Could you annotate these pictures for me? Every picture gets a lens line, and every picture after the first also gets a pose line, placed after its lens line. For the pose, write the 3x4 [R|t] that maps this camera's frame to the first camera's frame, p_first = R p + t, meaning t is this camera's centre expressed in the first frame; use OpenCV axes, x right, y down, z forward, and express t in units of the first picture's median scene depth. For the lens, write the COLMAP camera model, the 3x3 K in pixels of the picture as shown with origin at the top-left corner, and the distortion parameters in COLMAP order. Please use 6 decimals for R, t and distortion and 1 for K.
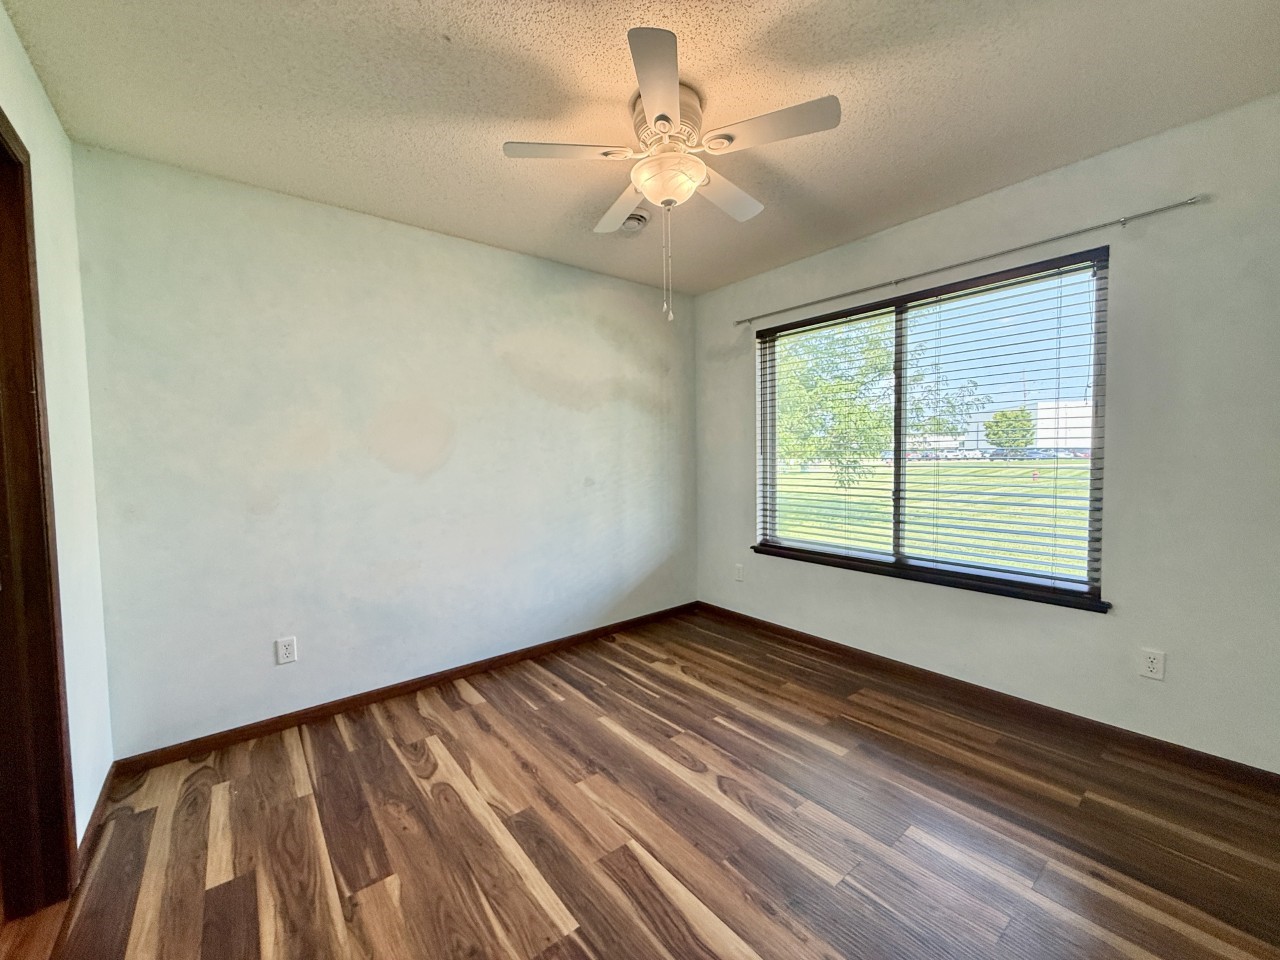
lens RADIAL K [[508.7, 0, 636.1], [0, 508.7, 480.1], [0, 0, 1]] dist [-0.001204, 0.000051]
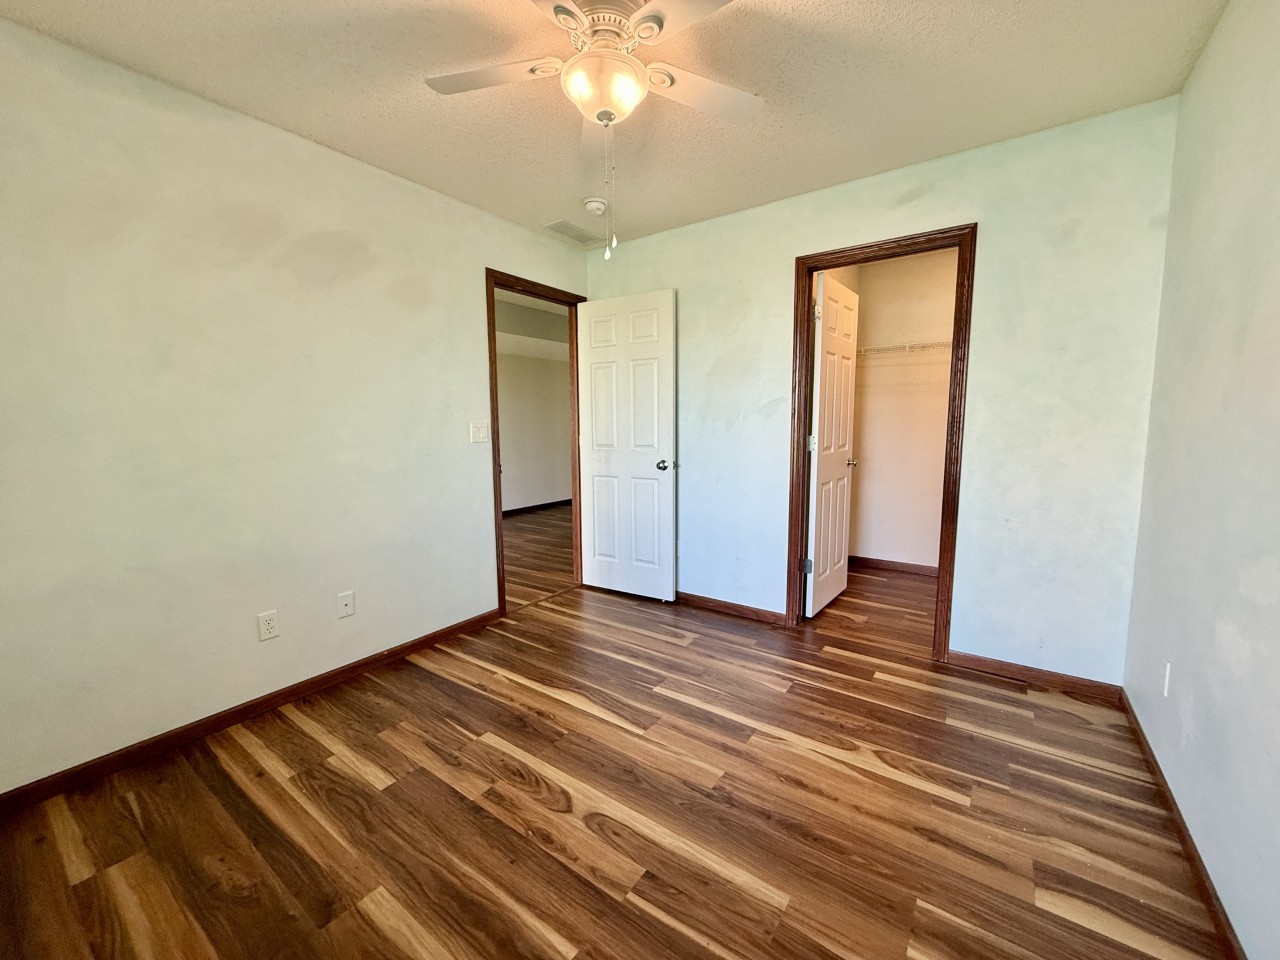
lens RADIAL K [[508.7, 0, 636.1], [0, 508.7, 480.1], [0, 0, 1]] dist [-0.001204, 0.000051]
pose [[-0.961293, 0.056223, -0.269732, 0.253757], [0.011239, 0.986146, 0.165496, -0.079241], [0.275300, 0.156058, -0.948607, 1.741149]]
